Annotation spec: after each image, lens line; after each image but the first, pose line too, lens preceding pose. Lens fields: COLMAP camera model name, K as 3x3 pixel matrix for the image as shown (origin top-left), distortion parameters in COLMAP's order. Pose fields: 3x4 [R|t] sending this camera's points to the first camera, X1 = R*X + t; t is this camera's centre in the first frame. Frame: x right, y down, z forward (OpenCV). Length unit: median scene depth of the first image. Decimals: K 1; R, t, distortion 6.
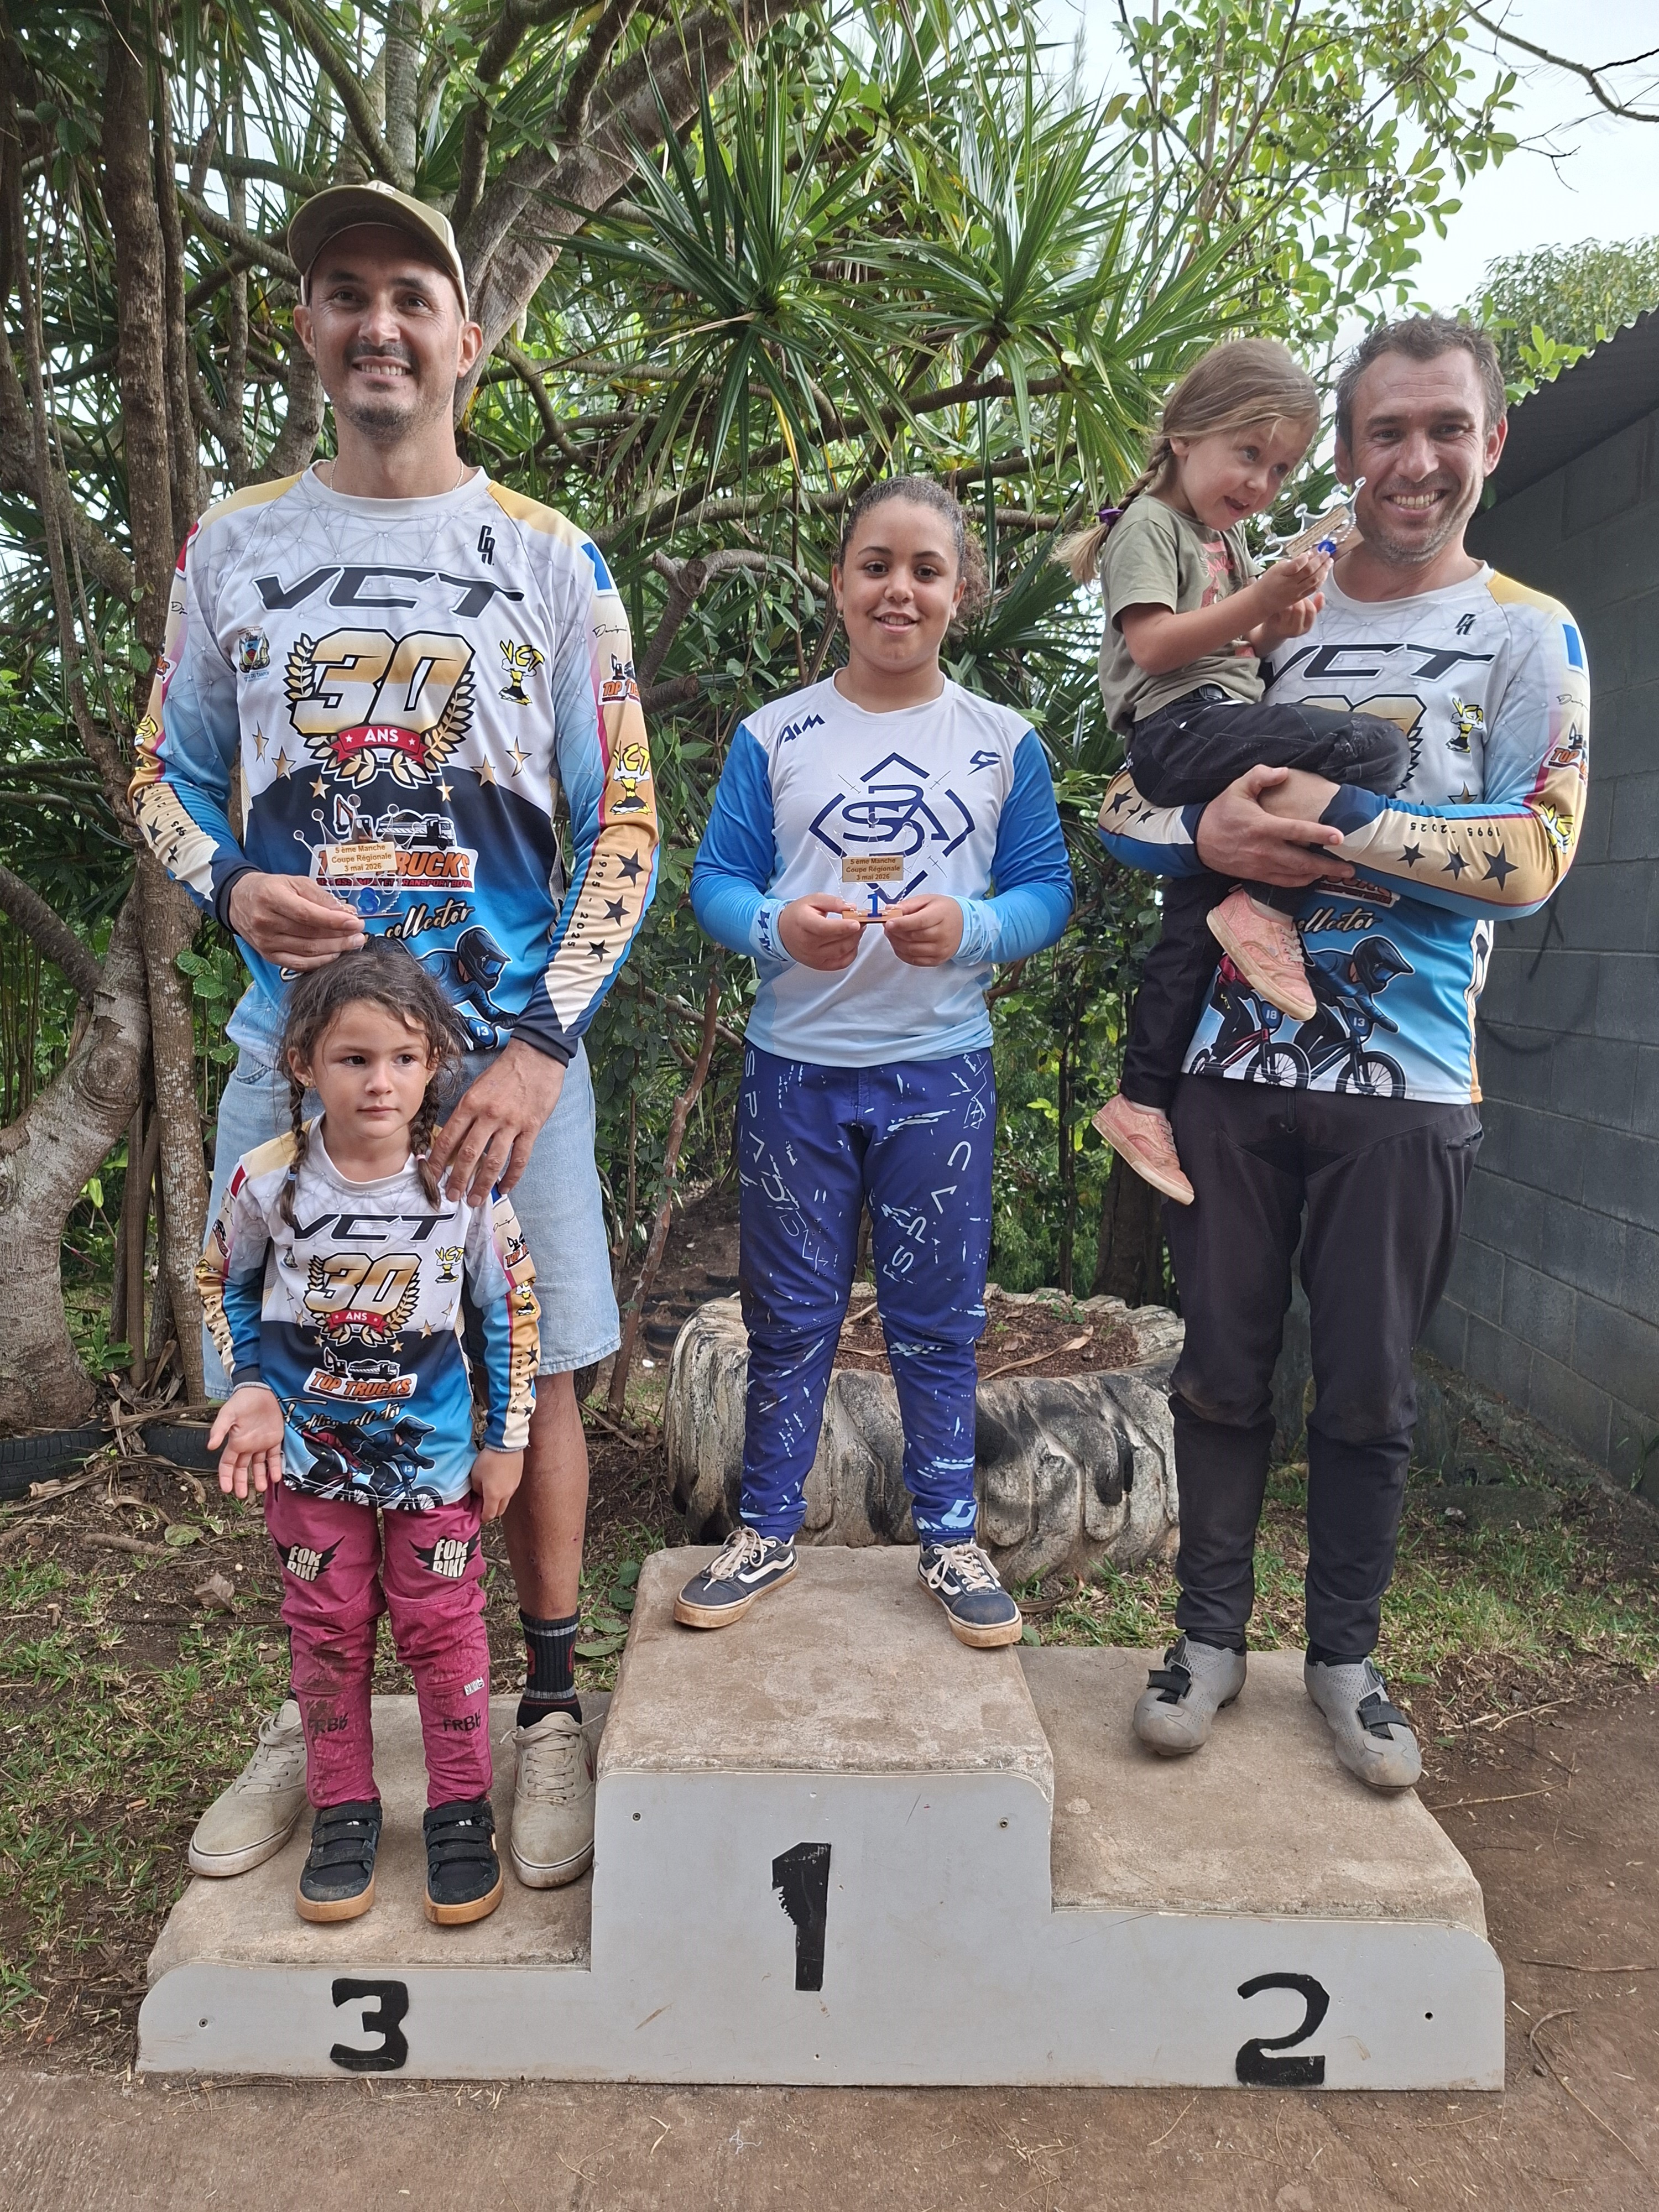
lens RADIAL K [[1573.3, 0, 829.3], [0, 1573.3, 1109.9], [0, 0, 1]] dist [0.061127, -0.079335]
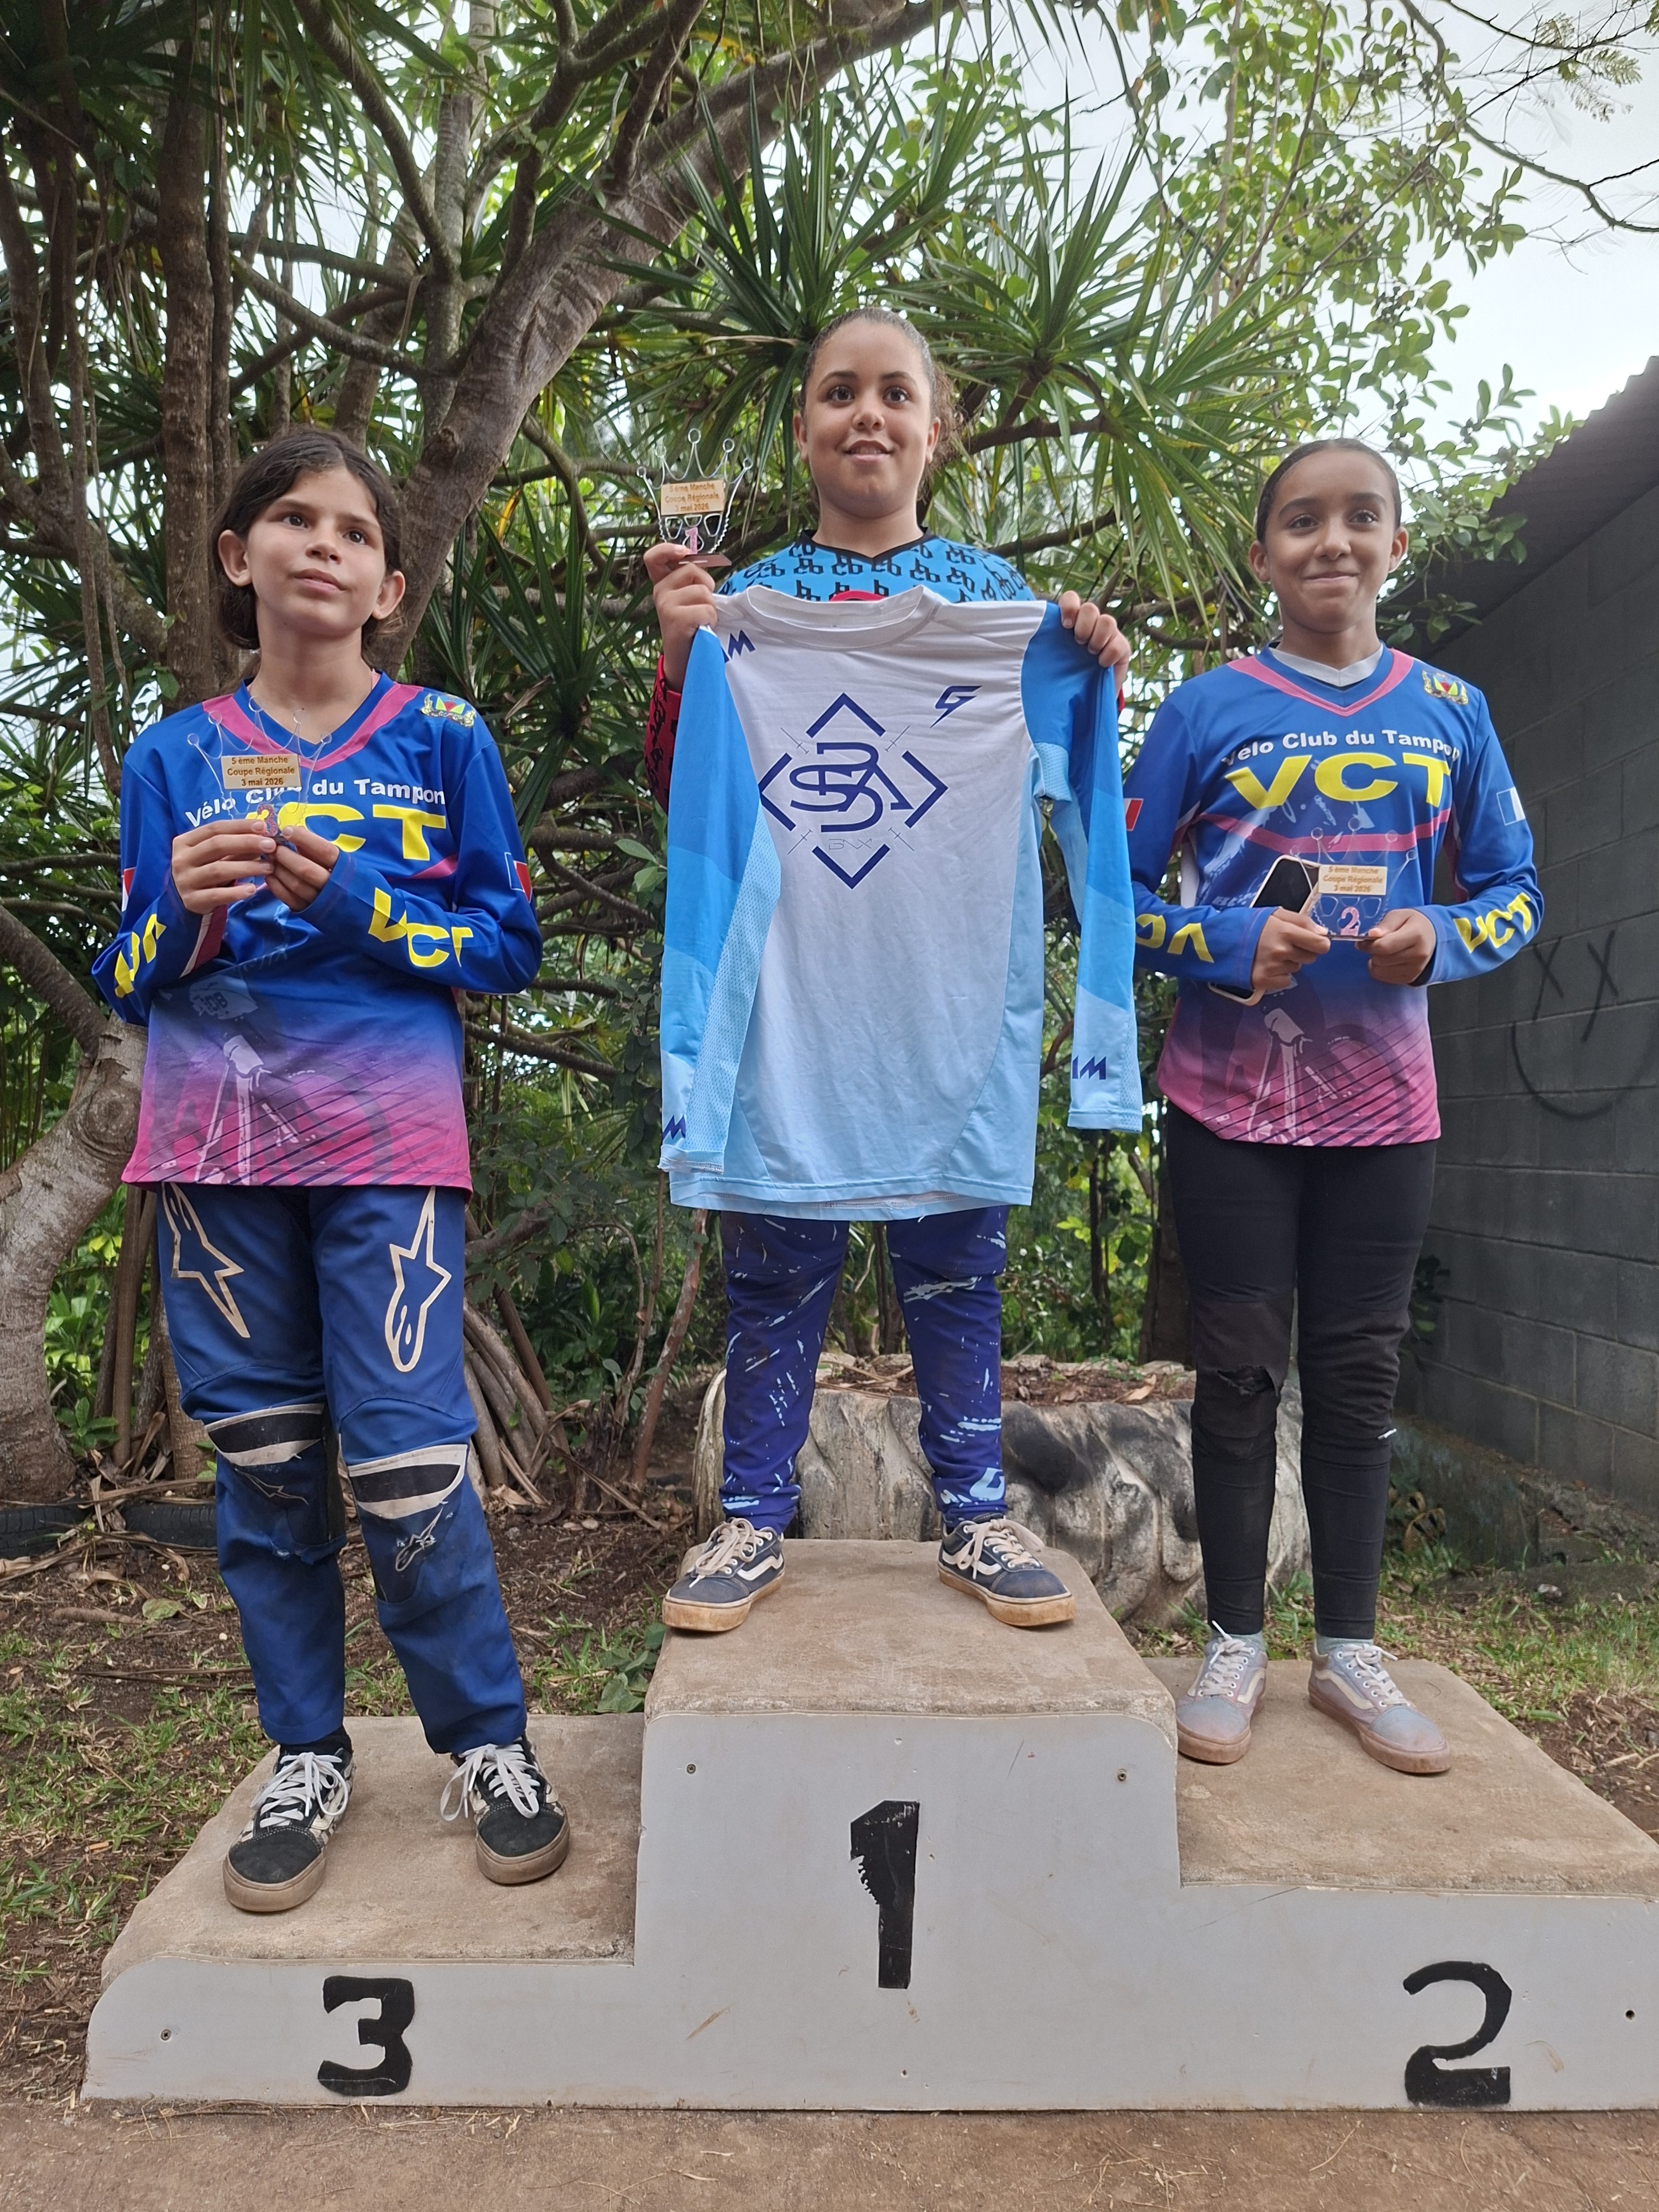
lens RADIAL K [[1579.4, 0, 853.1], [0, 1579.4, 1104.5], [0, 0, 1]] dist [0.048497, -0.065593]
pose [[0.999930, -0.001234, 0.011805, -0.026446], [0.002793, 0.991114, -0.132985, 0.123034], [-0.011536, 0.133009, 0.991048, 0.064599]]
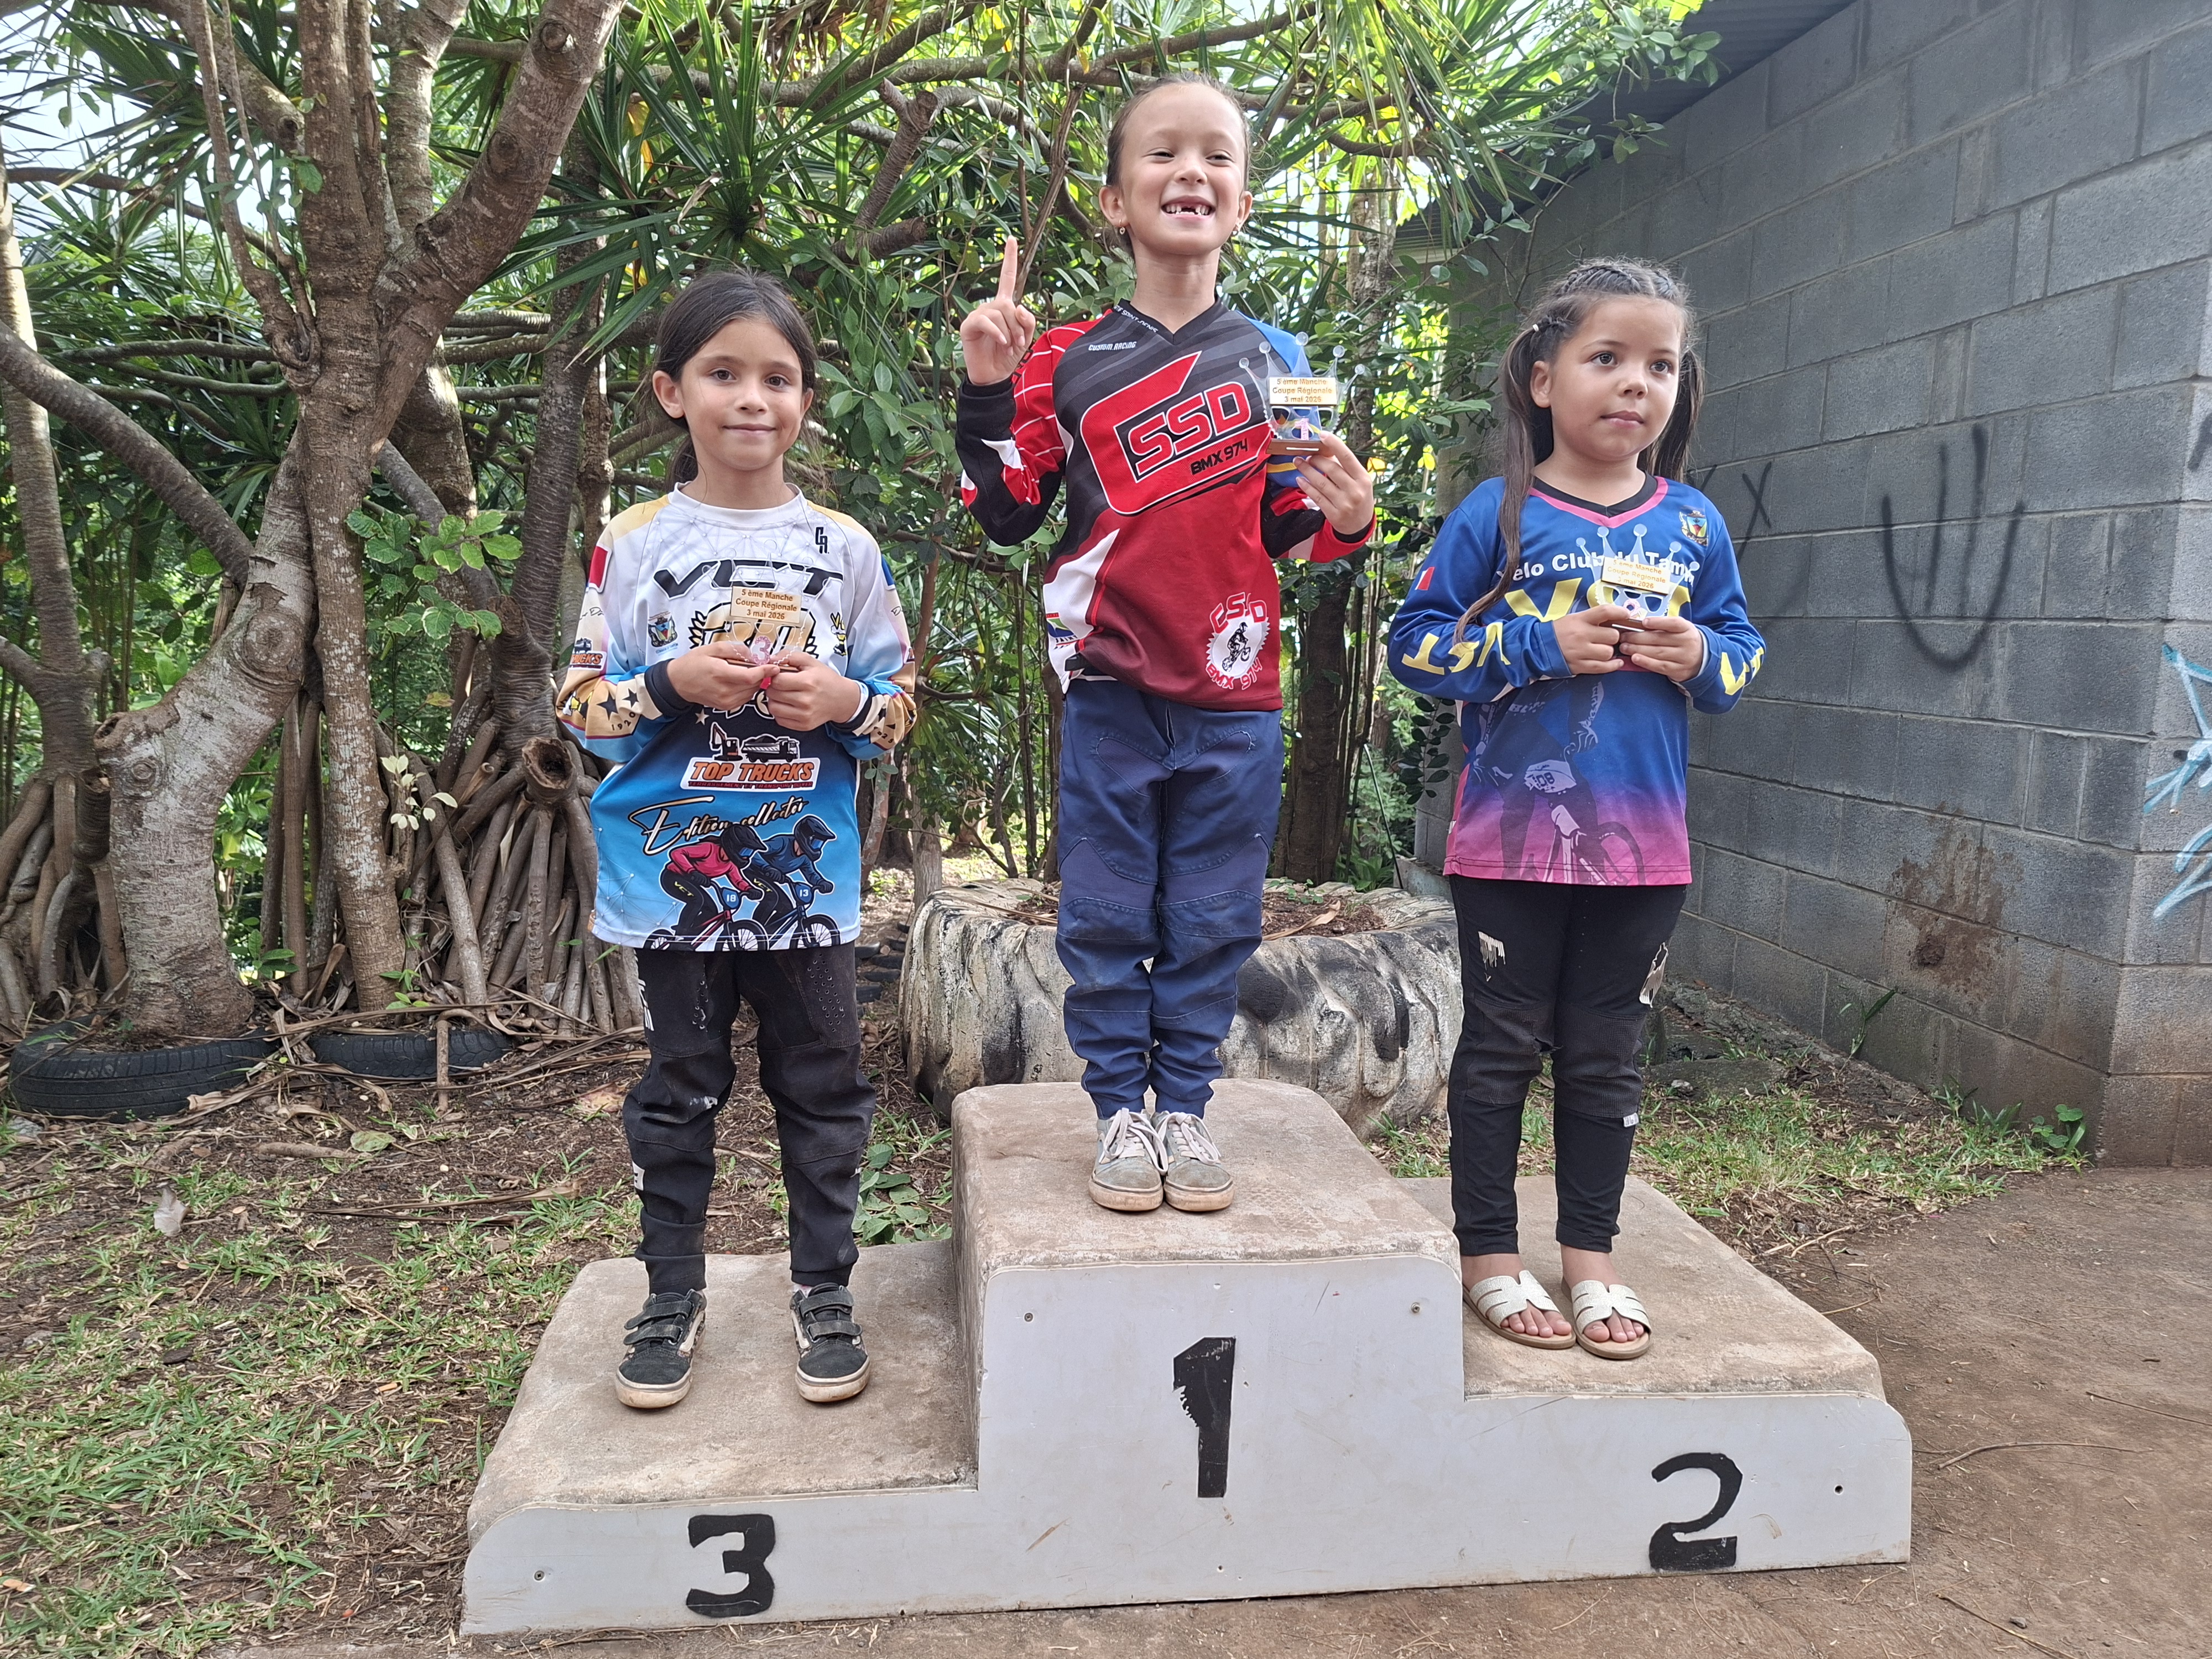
lens RADIAL K [[1573.3, 0, 1100.5], [0, 1573.3, 820.4], [0, 0, 1]] dist [0.061127, -0.079335]
pose [[0.993684, -0.010145, 0.111754, -0.107100], [0.008571, 0.999857, 0.014560, 0.086380], [-0.111886, -0.013510, 0.993629, 0.054110]]
